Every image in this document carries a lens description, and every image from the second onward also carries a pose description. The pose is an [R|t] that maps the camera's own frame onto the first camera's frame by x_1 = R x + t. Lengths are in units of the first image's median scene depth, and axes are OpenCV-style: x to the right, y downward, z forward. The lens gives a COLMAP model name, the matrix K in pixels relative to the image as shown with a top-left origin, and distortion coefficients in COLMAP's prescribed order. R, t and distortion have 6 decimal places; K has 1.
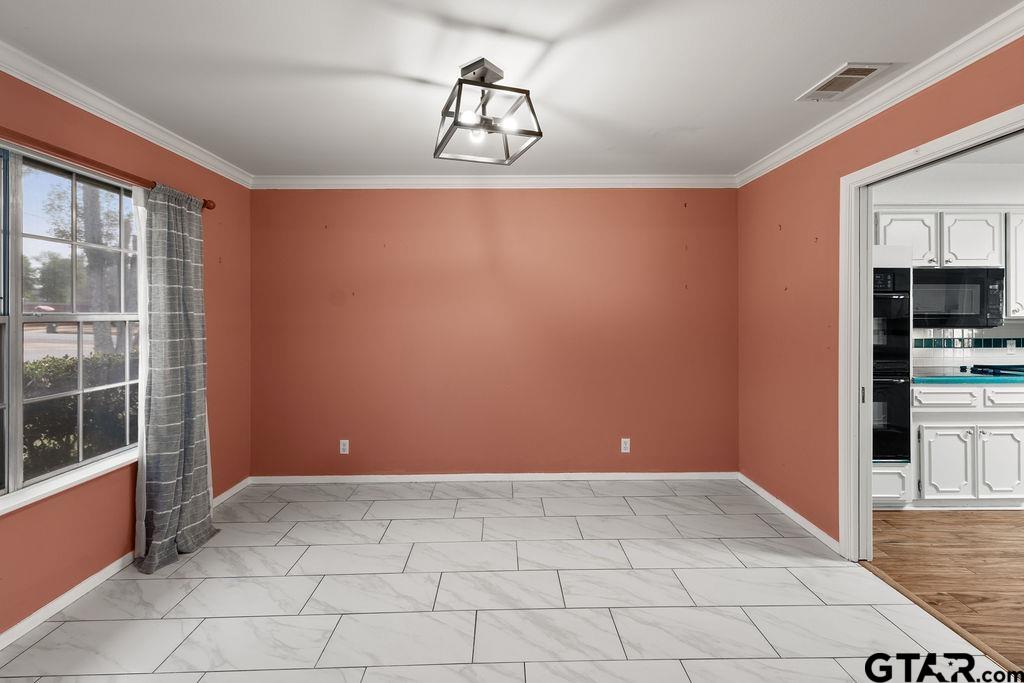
lens RADIAL K [[441.3, 0, 509.8], [0, 441.3, 314.4], [0, 0, 1]] dist [0.003140, 0.000182]
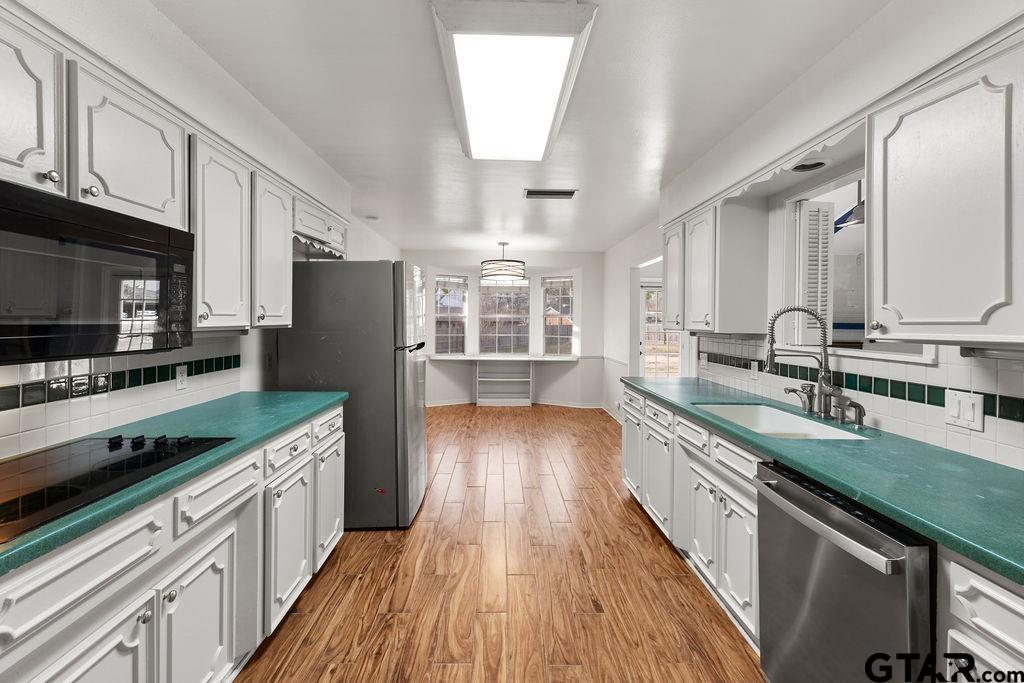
lens RADIAL K [[434.2, 0, 514.3], [0, 434.2, 322.2], [0, 0, 1]] dist [0.002851, 0.000058]
pose [[-0.027086, -0.000854, 0.999633, 0.632577], [-0.006642, 0.999978, 0.000675, -0.004815], [-0.999611, -0.006621, -0.027091, 0.674517]]
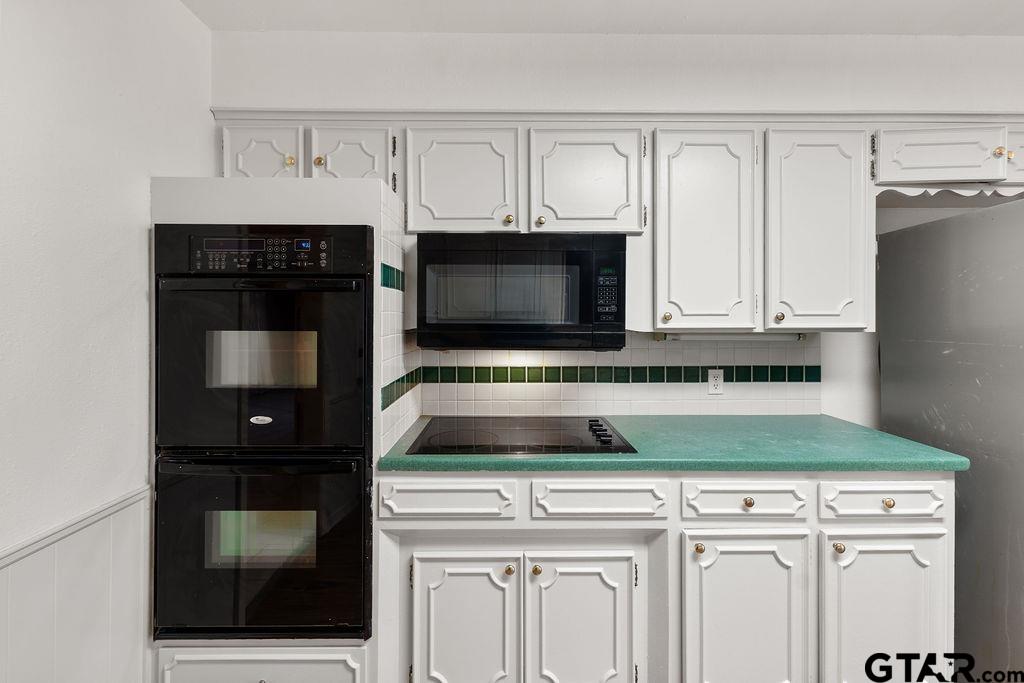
lens RADIAL K [[434.2, 0, 514.3], [0, 434.2, 322.2], [0, 0, 1]] dist [0.002851, 0.000058]
pose [[0.999995, 0.003079, -0.001137, 1.039574], [-0.003075, 0.999988, 0.003788, -0.004236], [0.001148, -0.003784, 0.999992, 0.527824]]
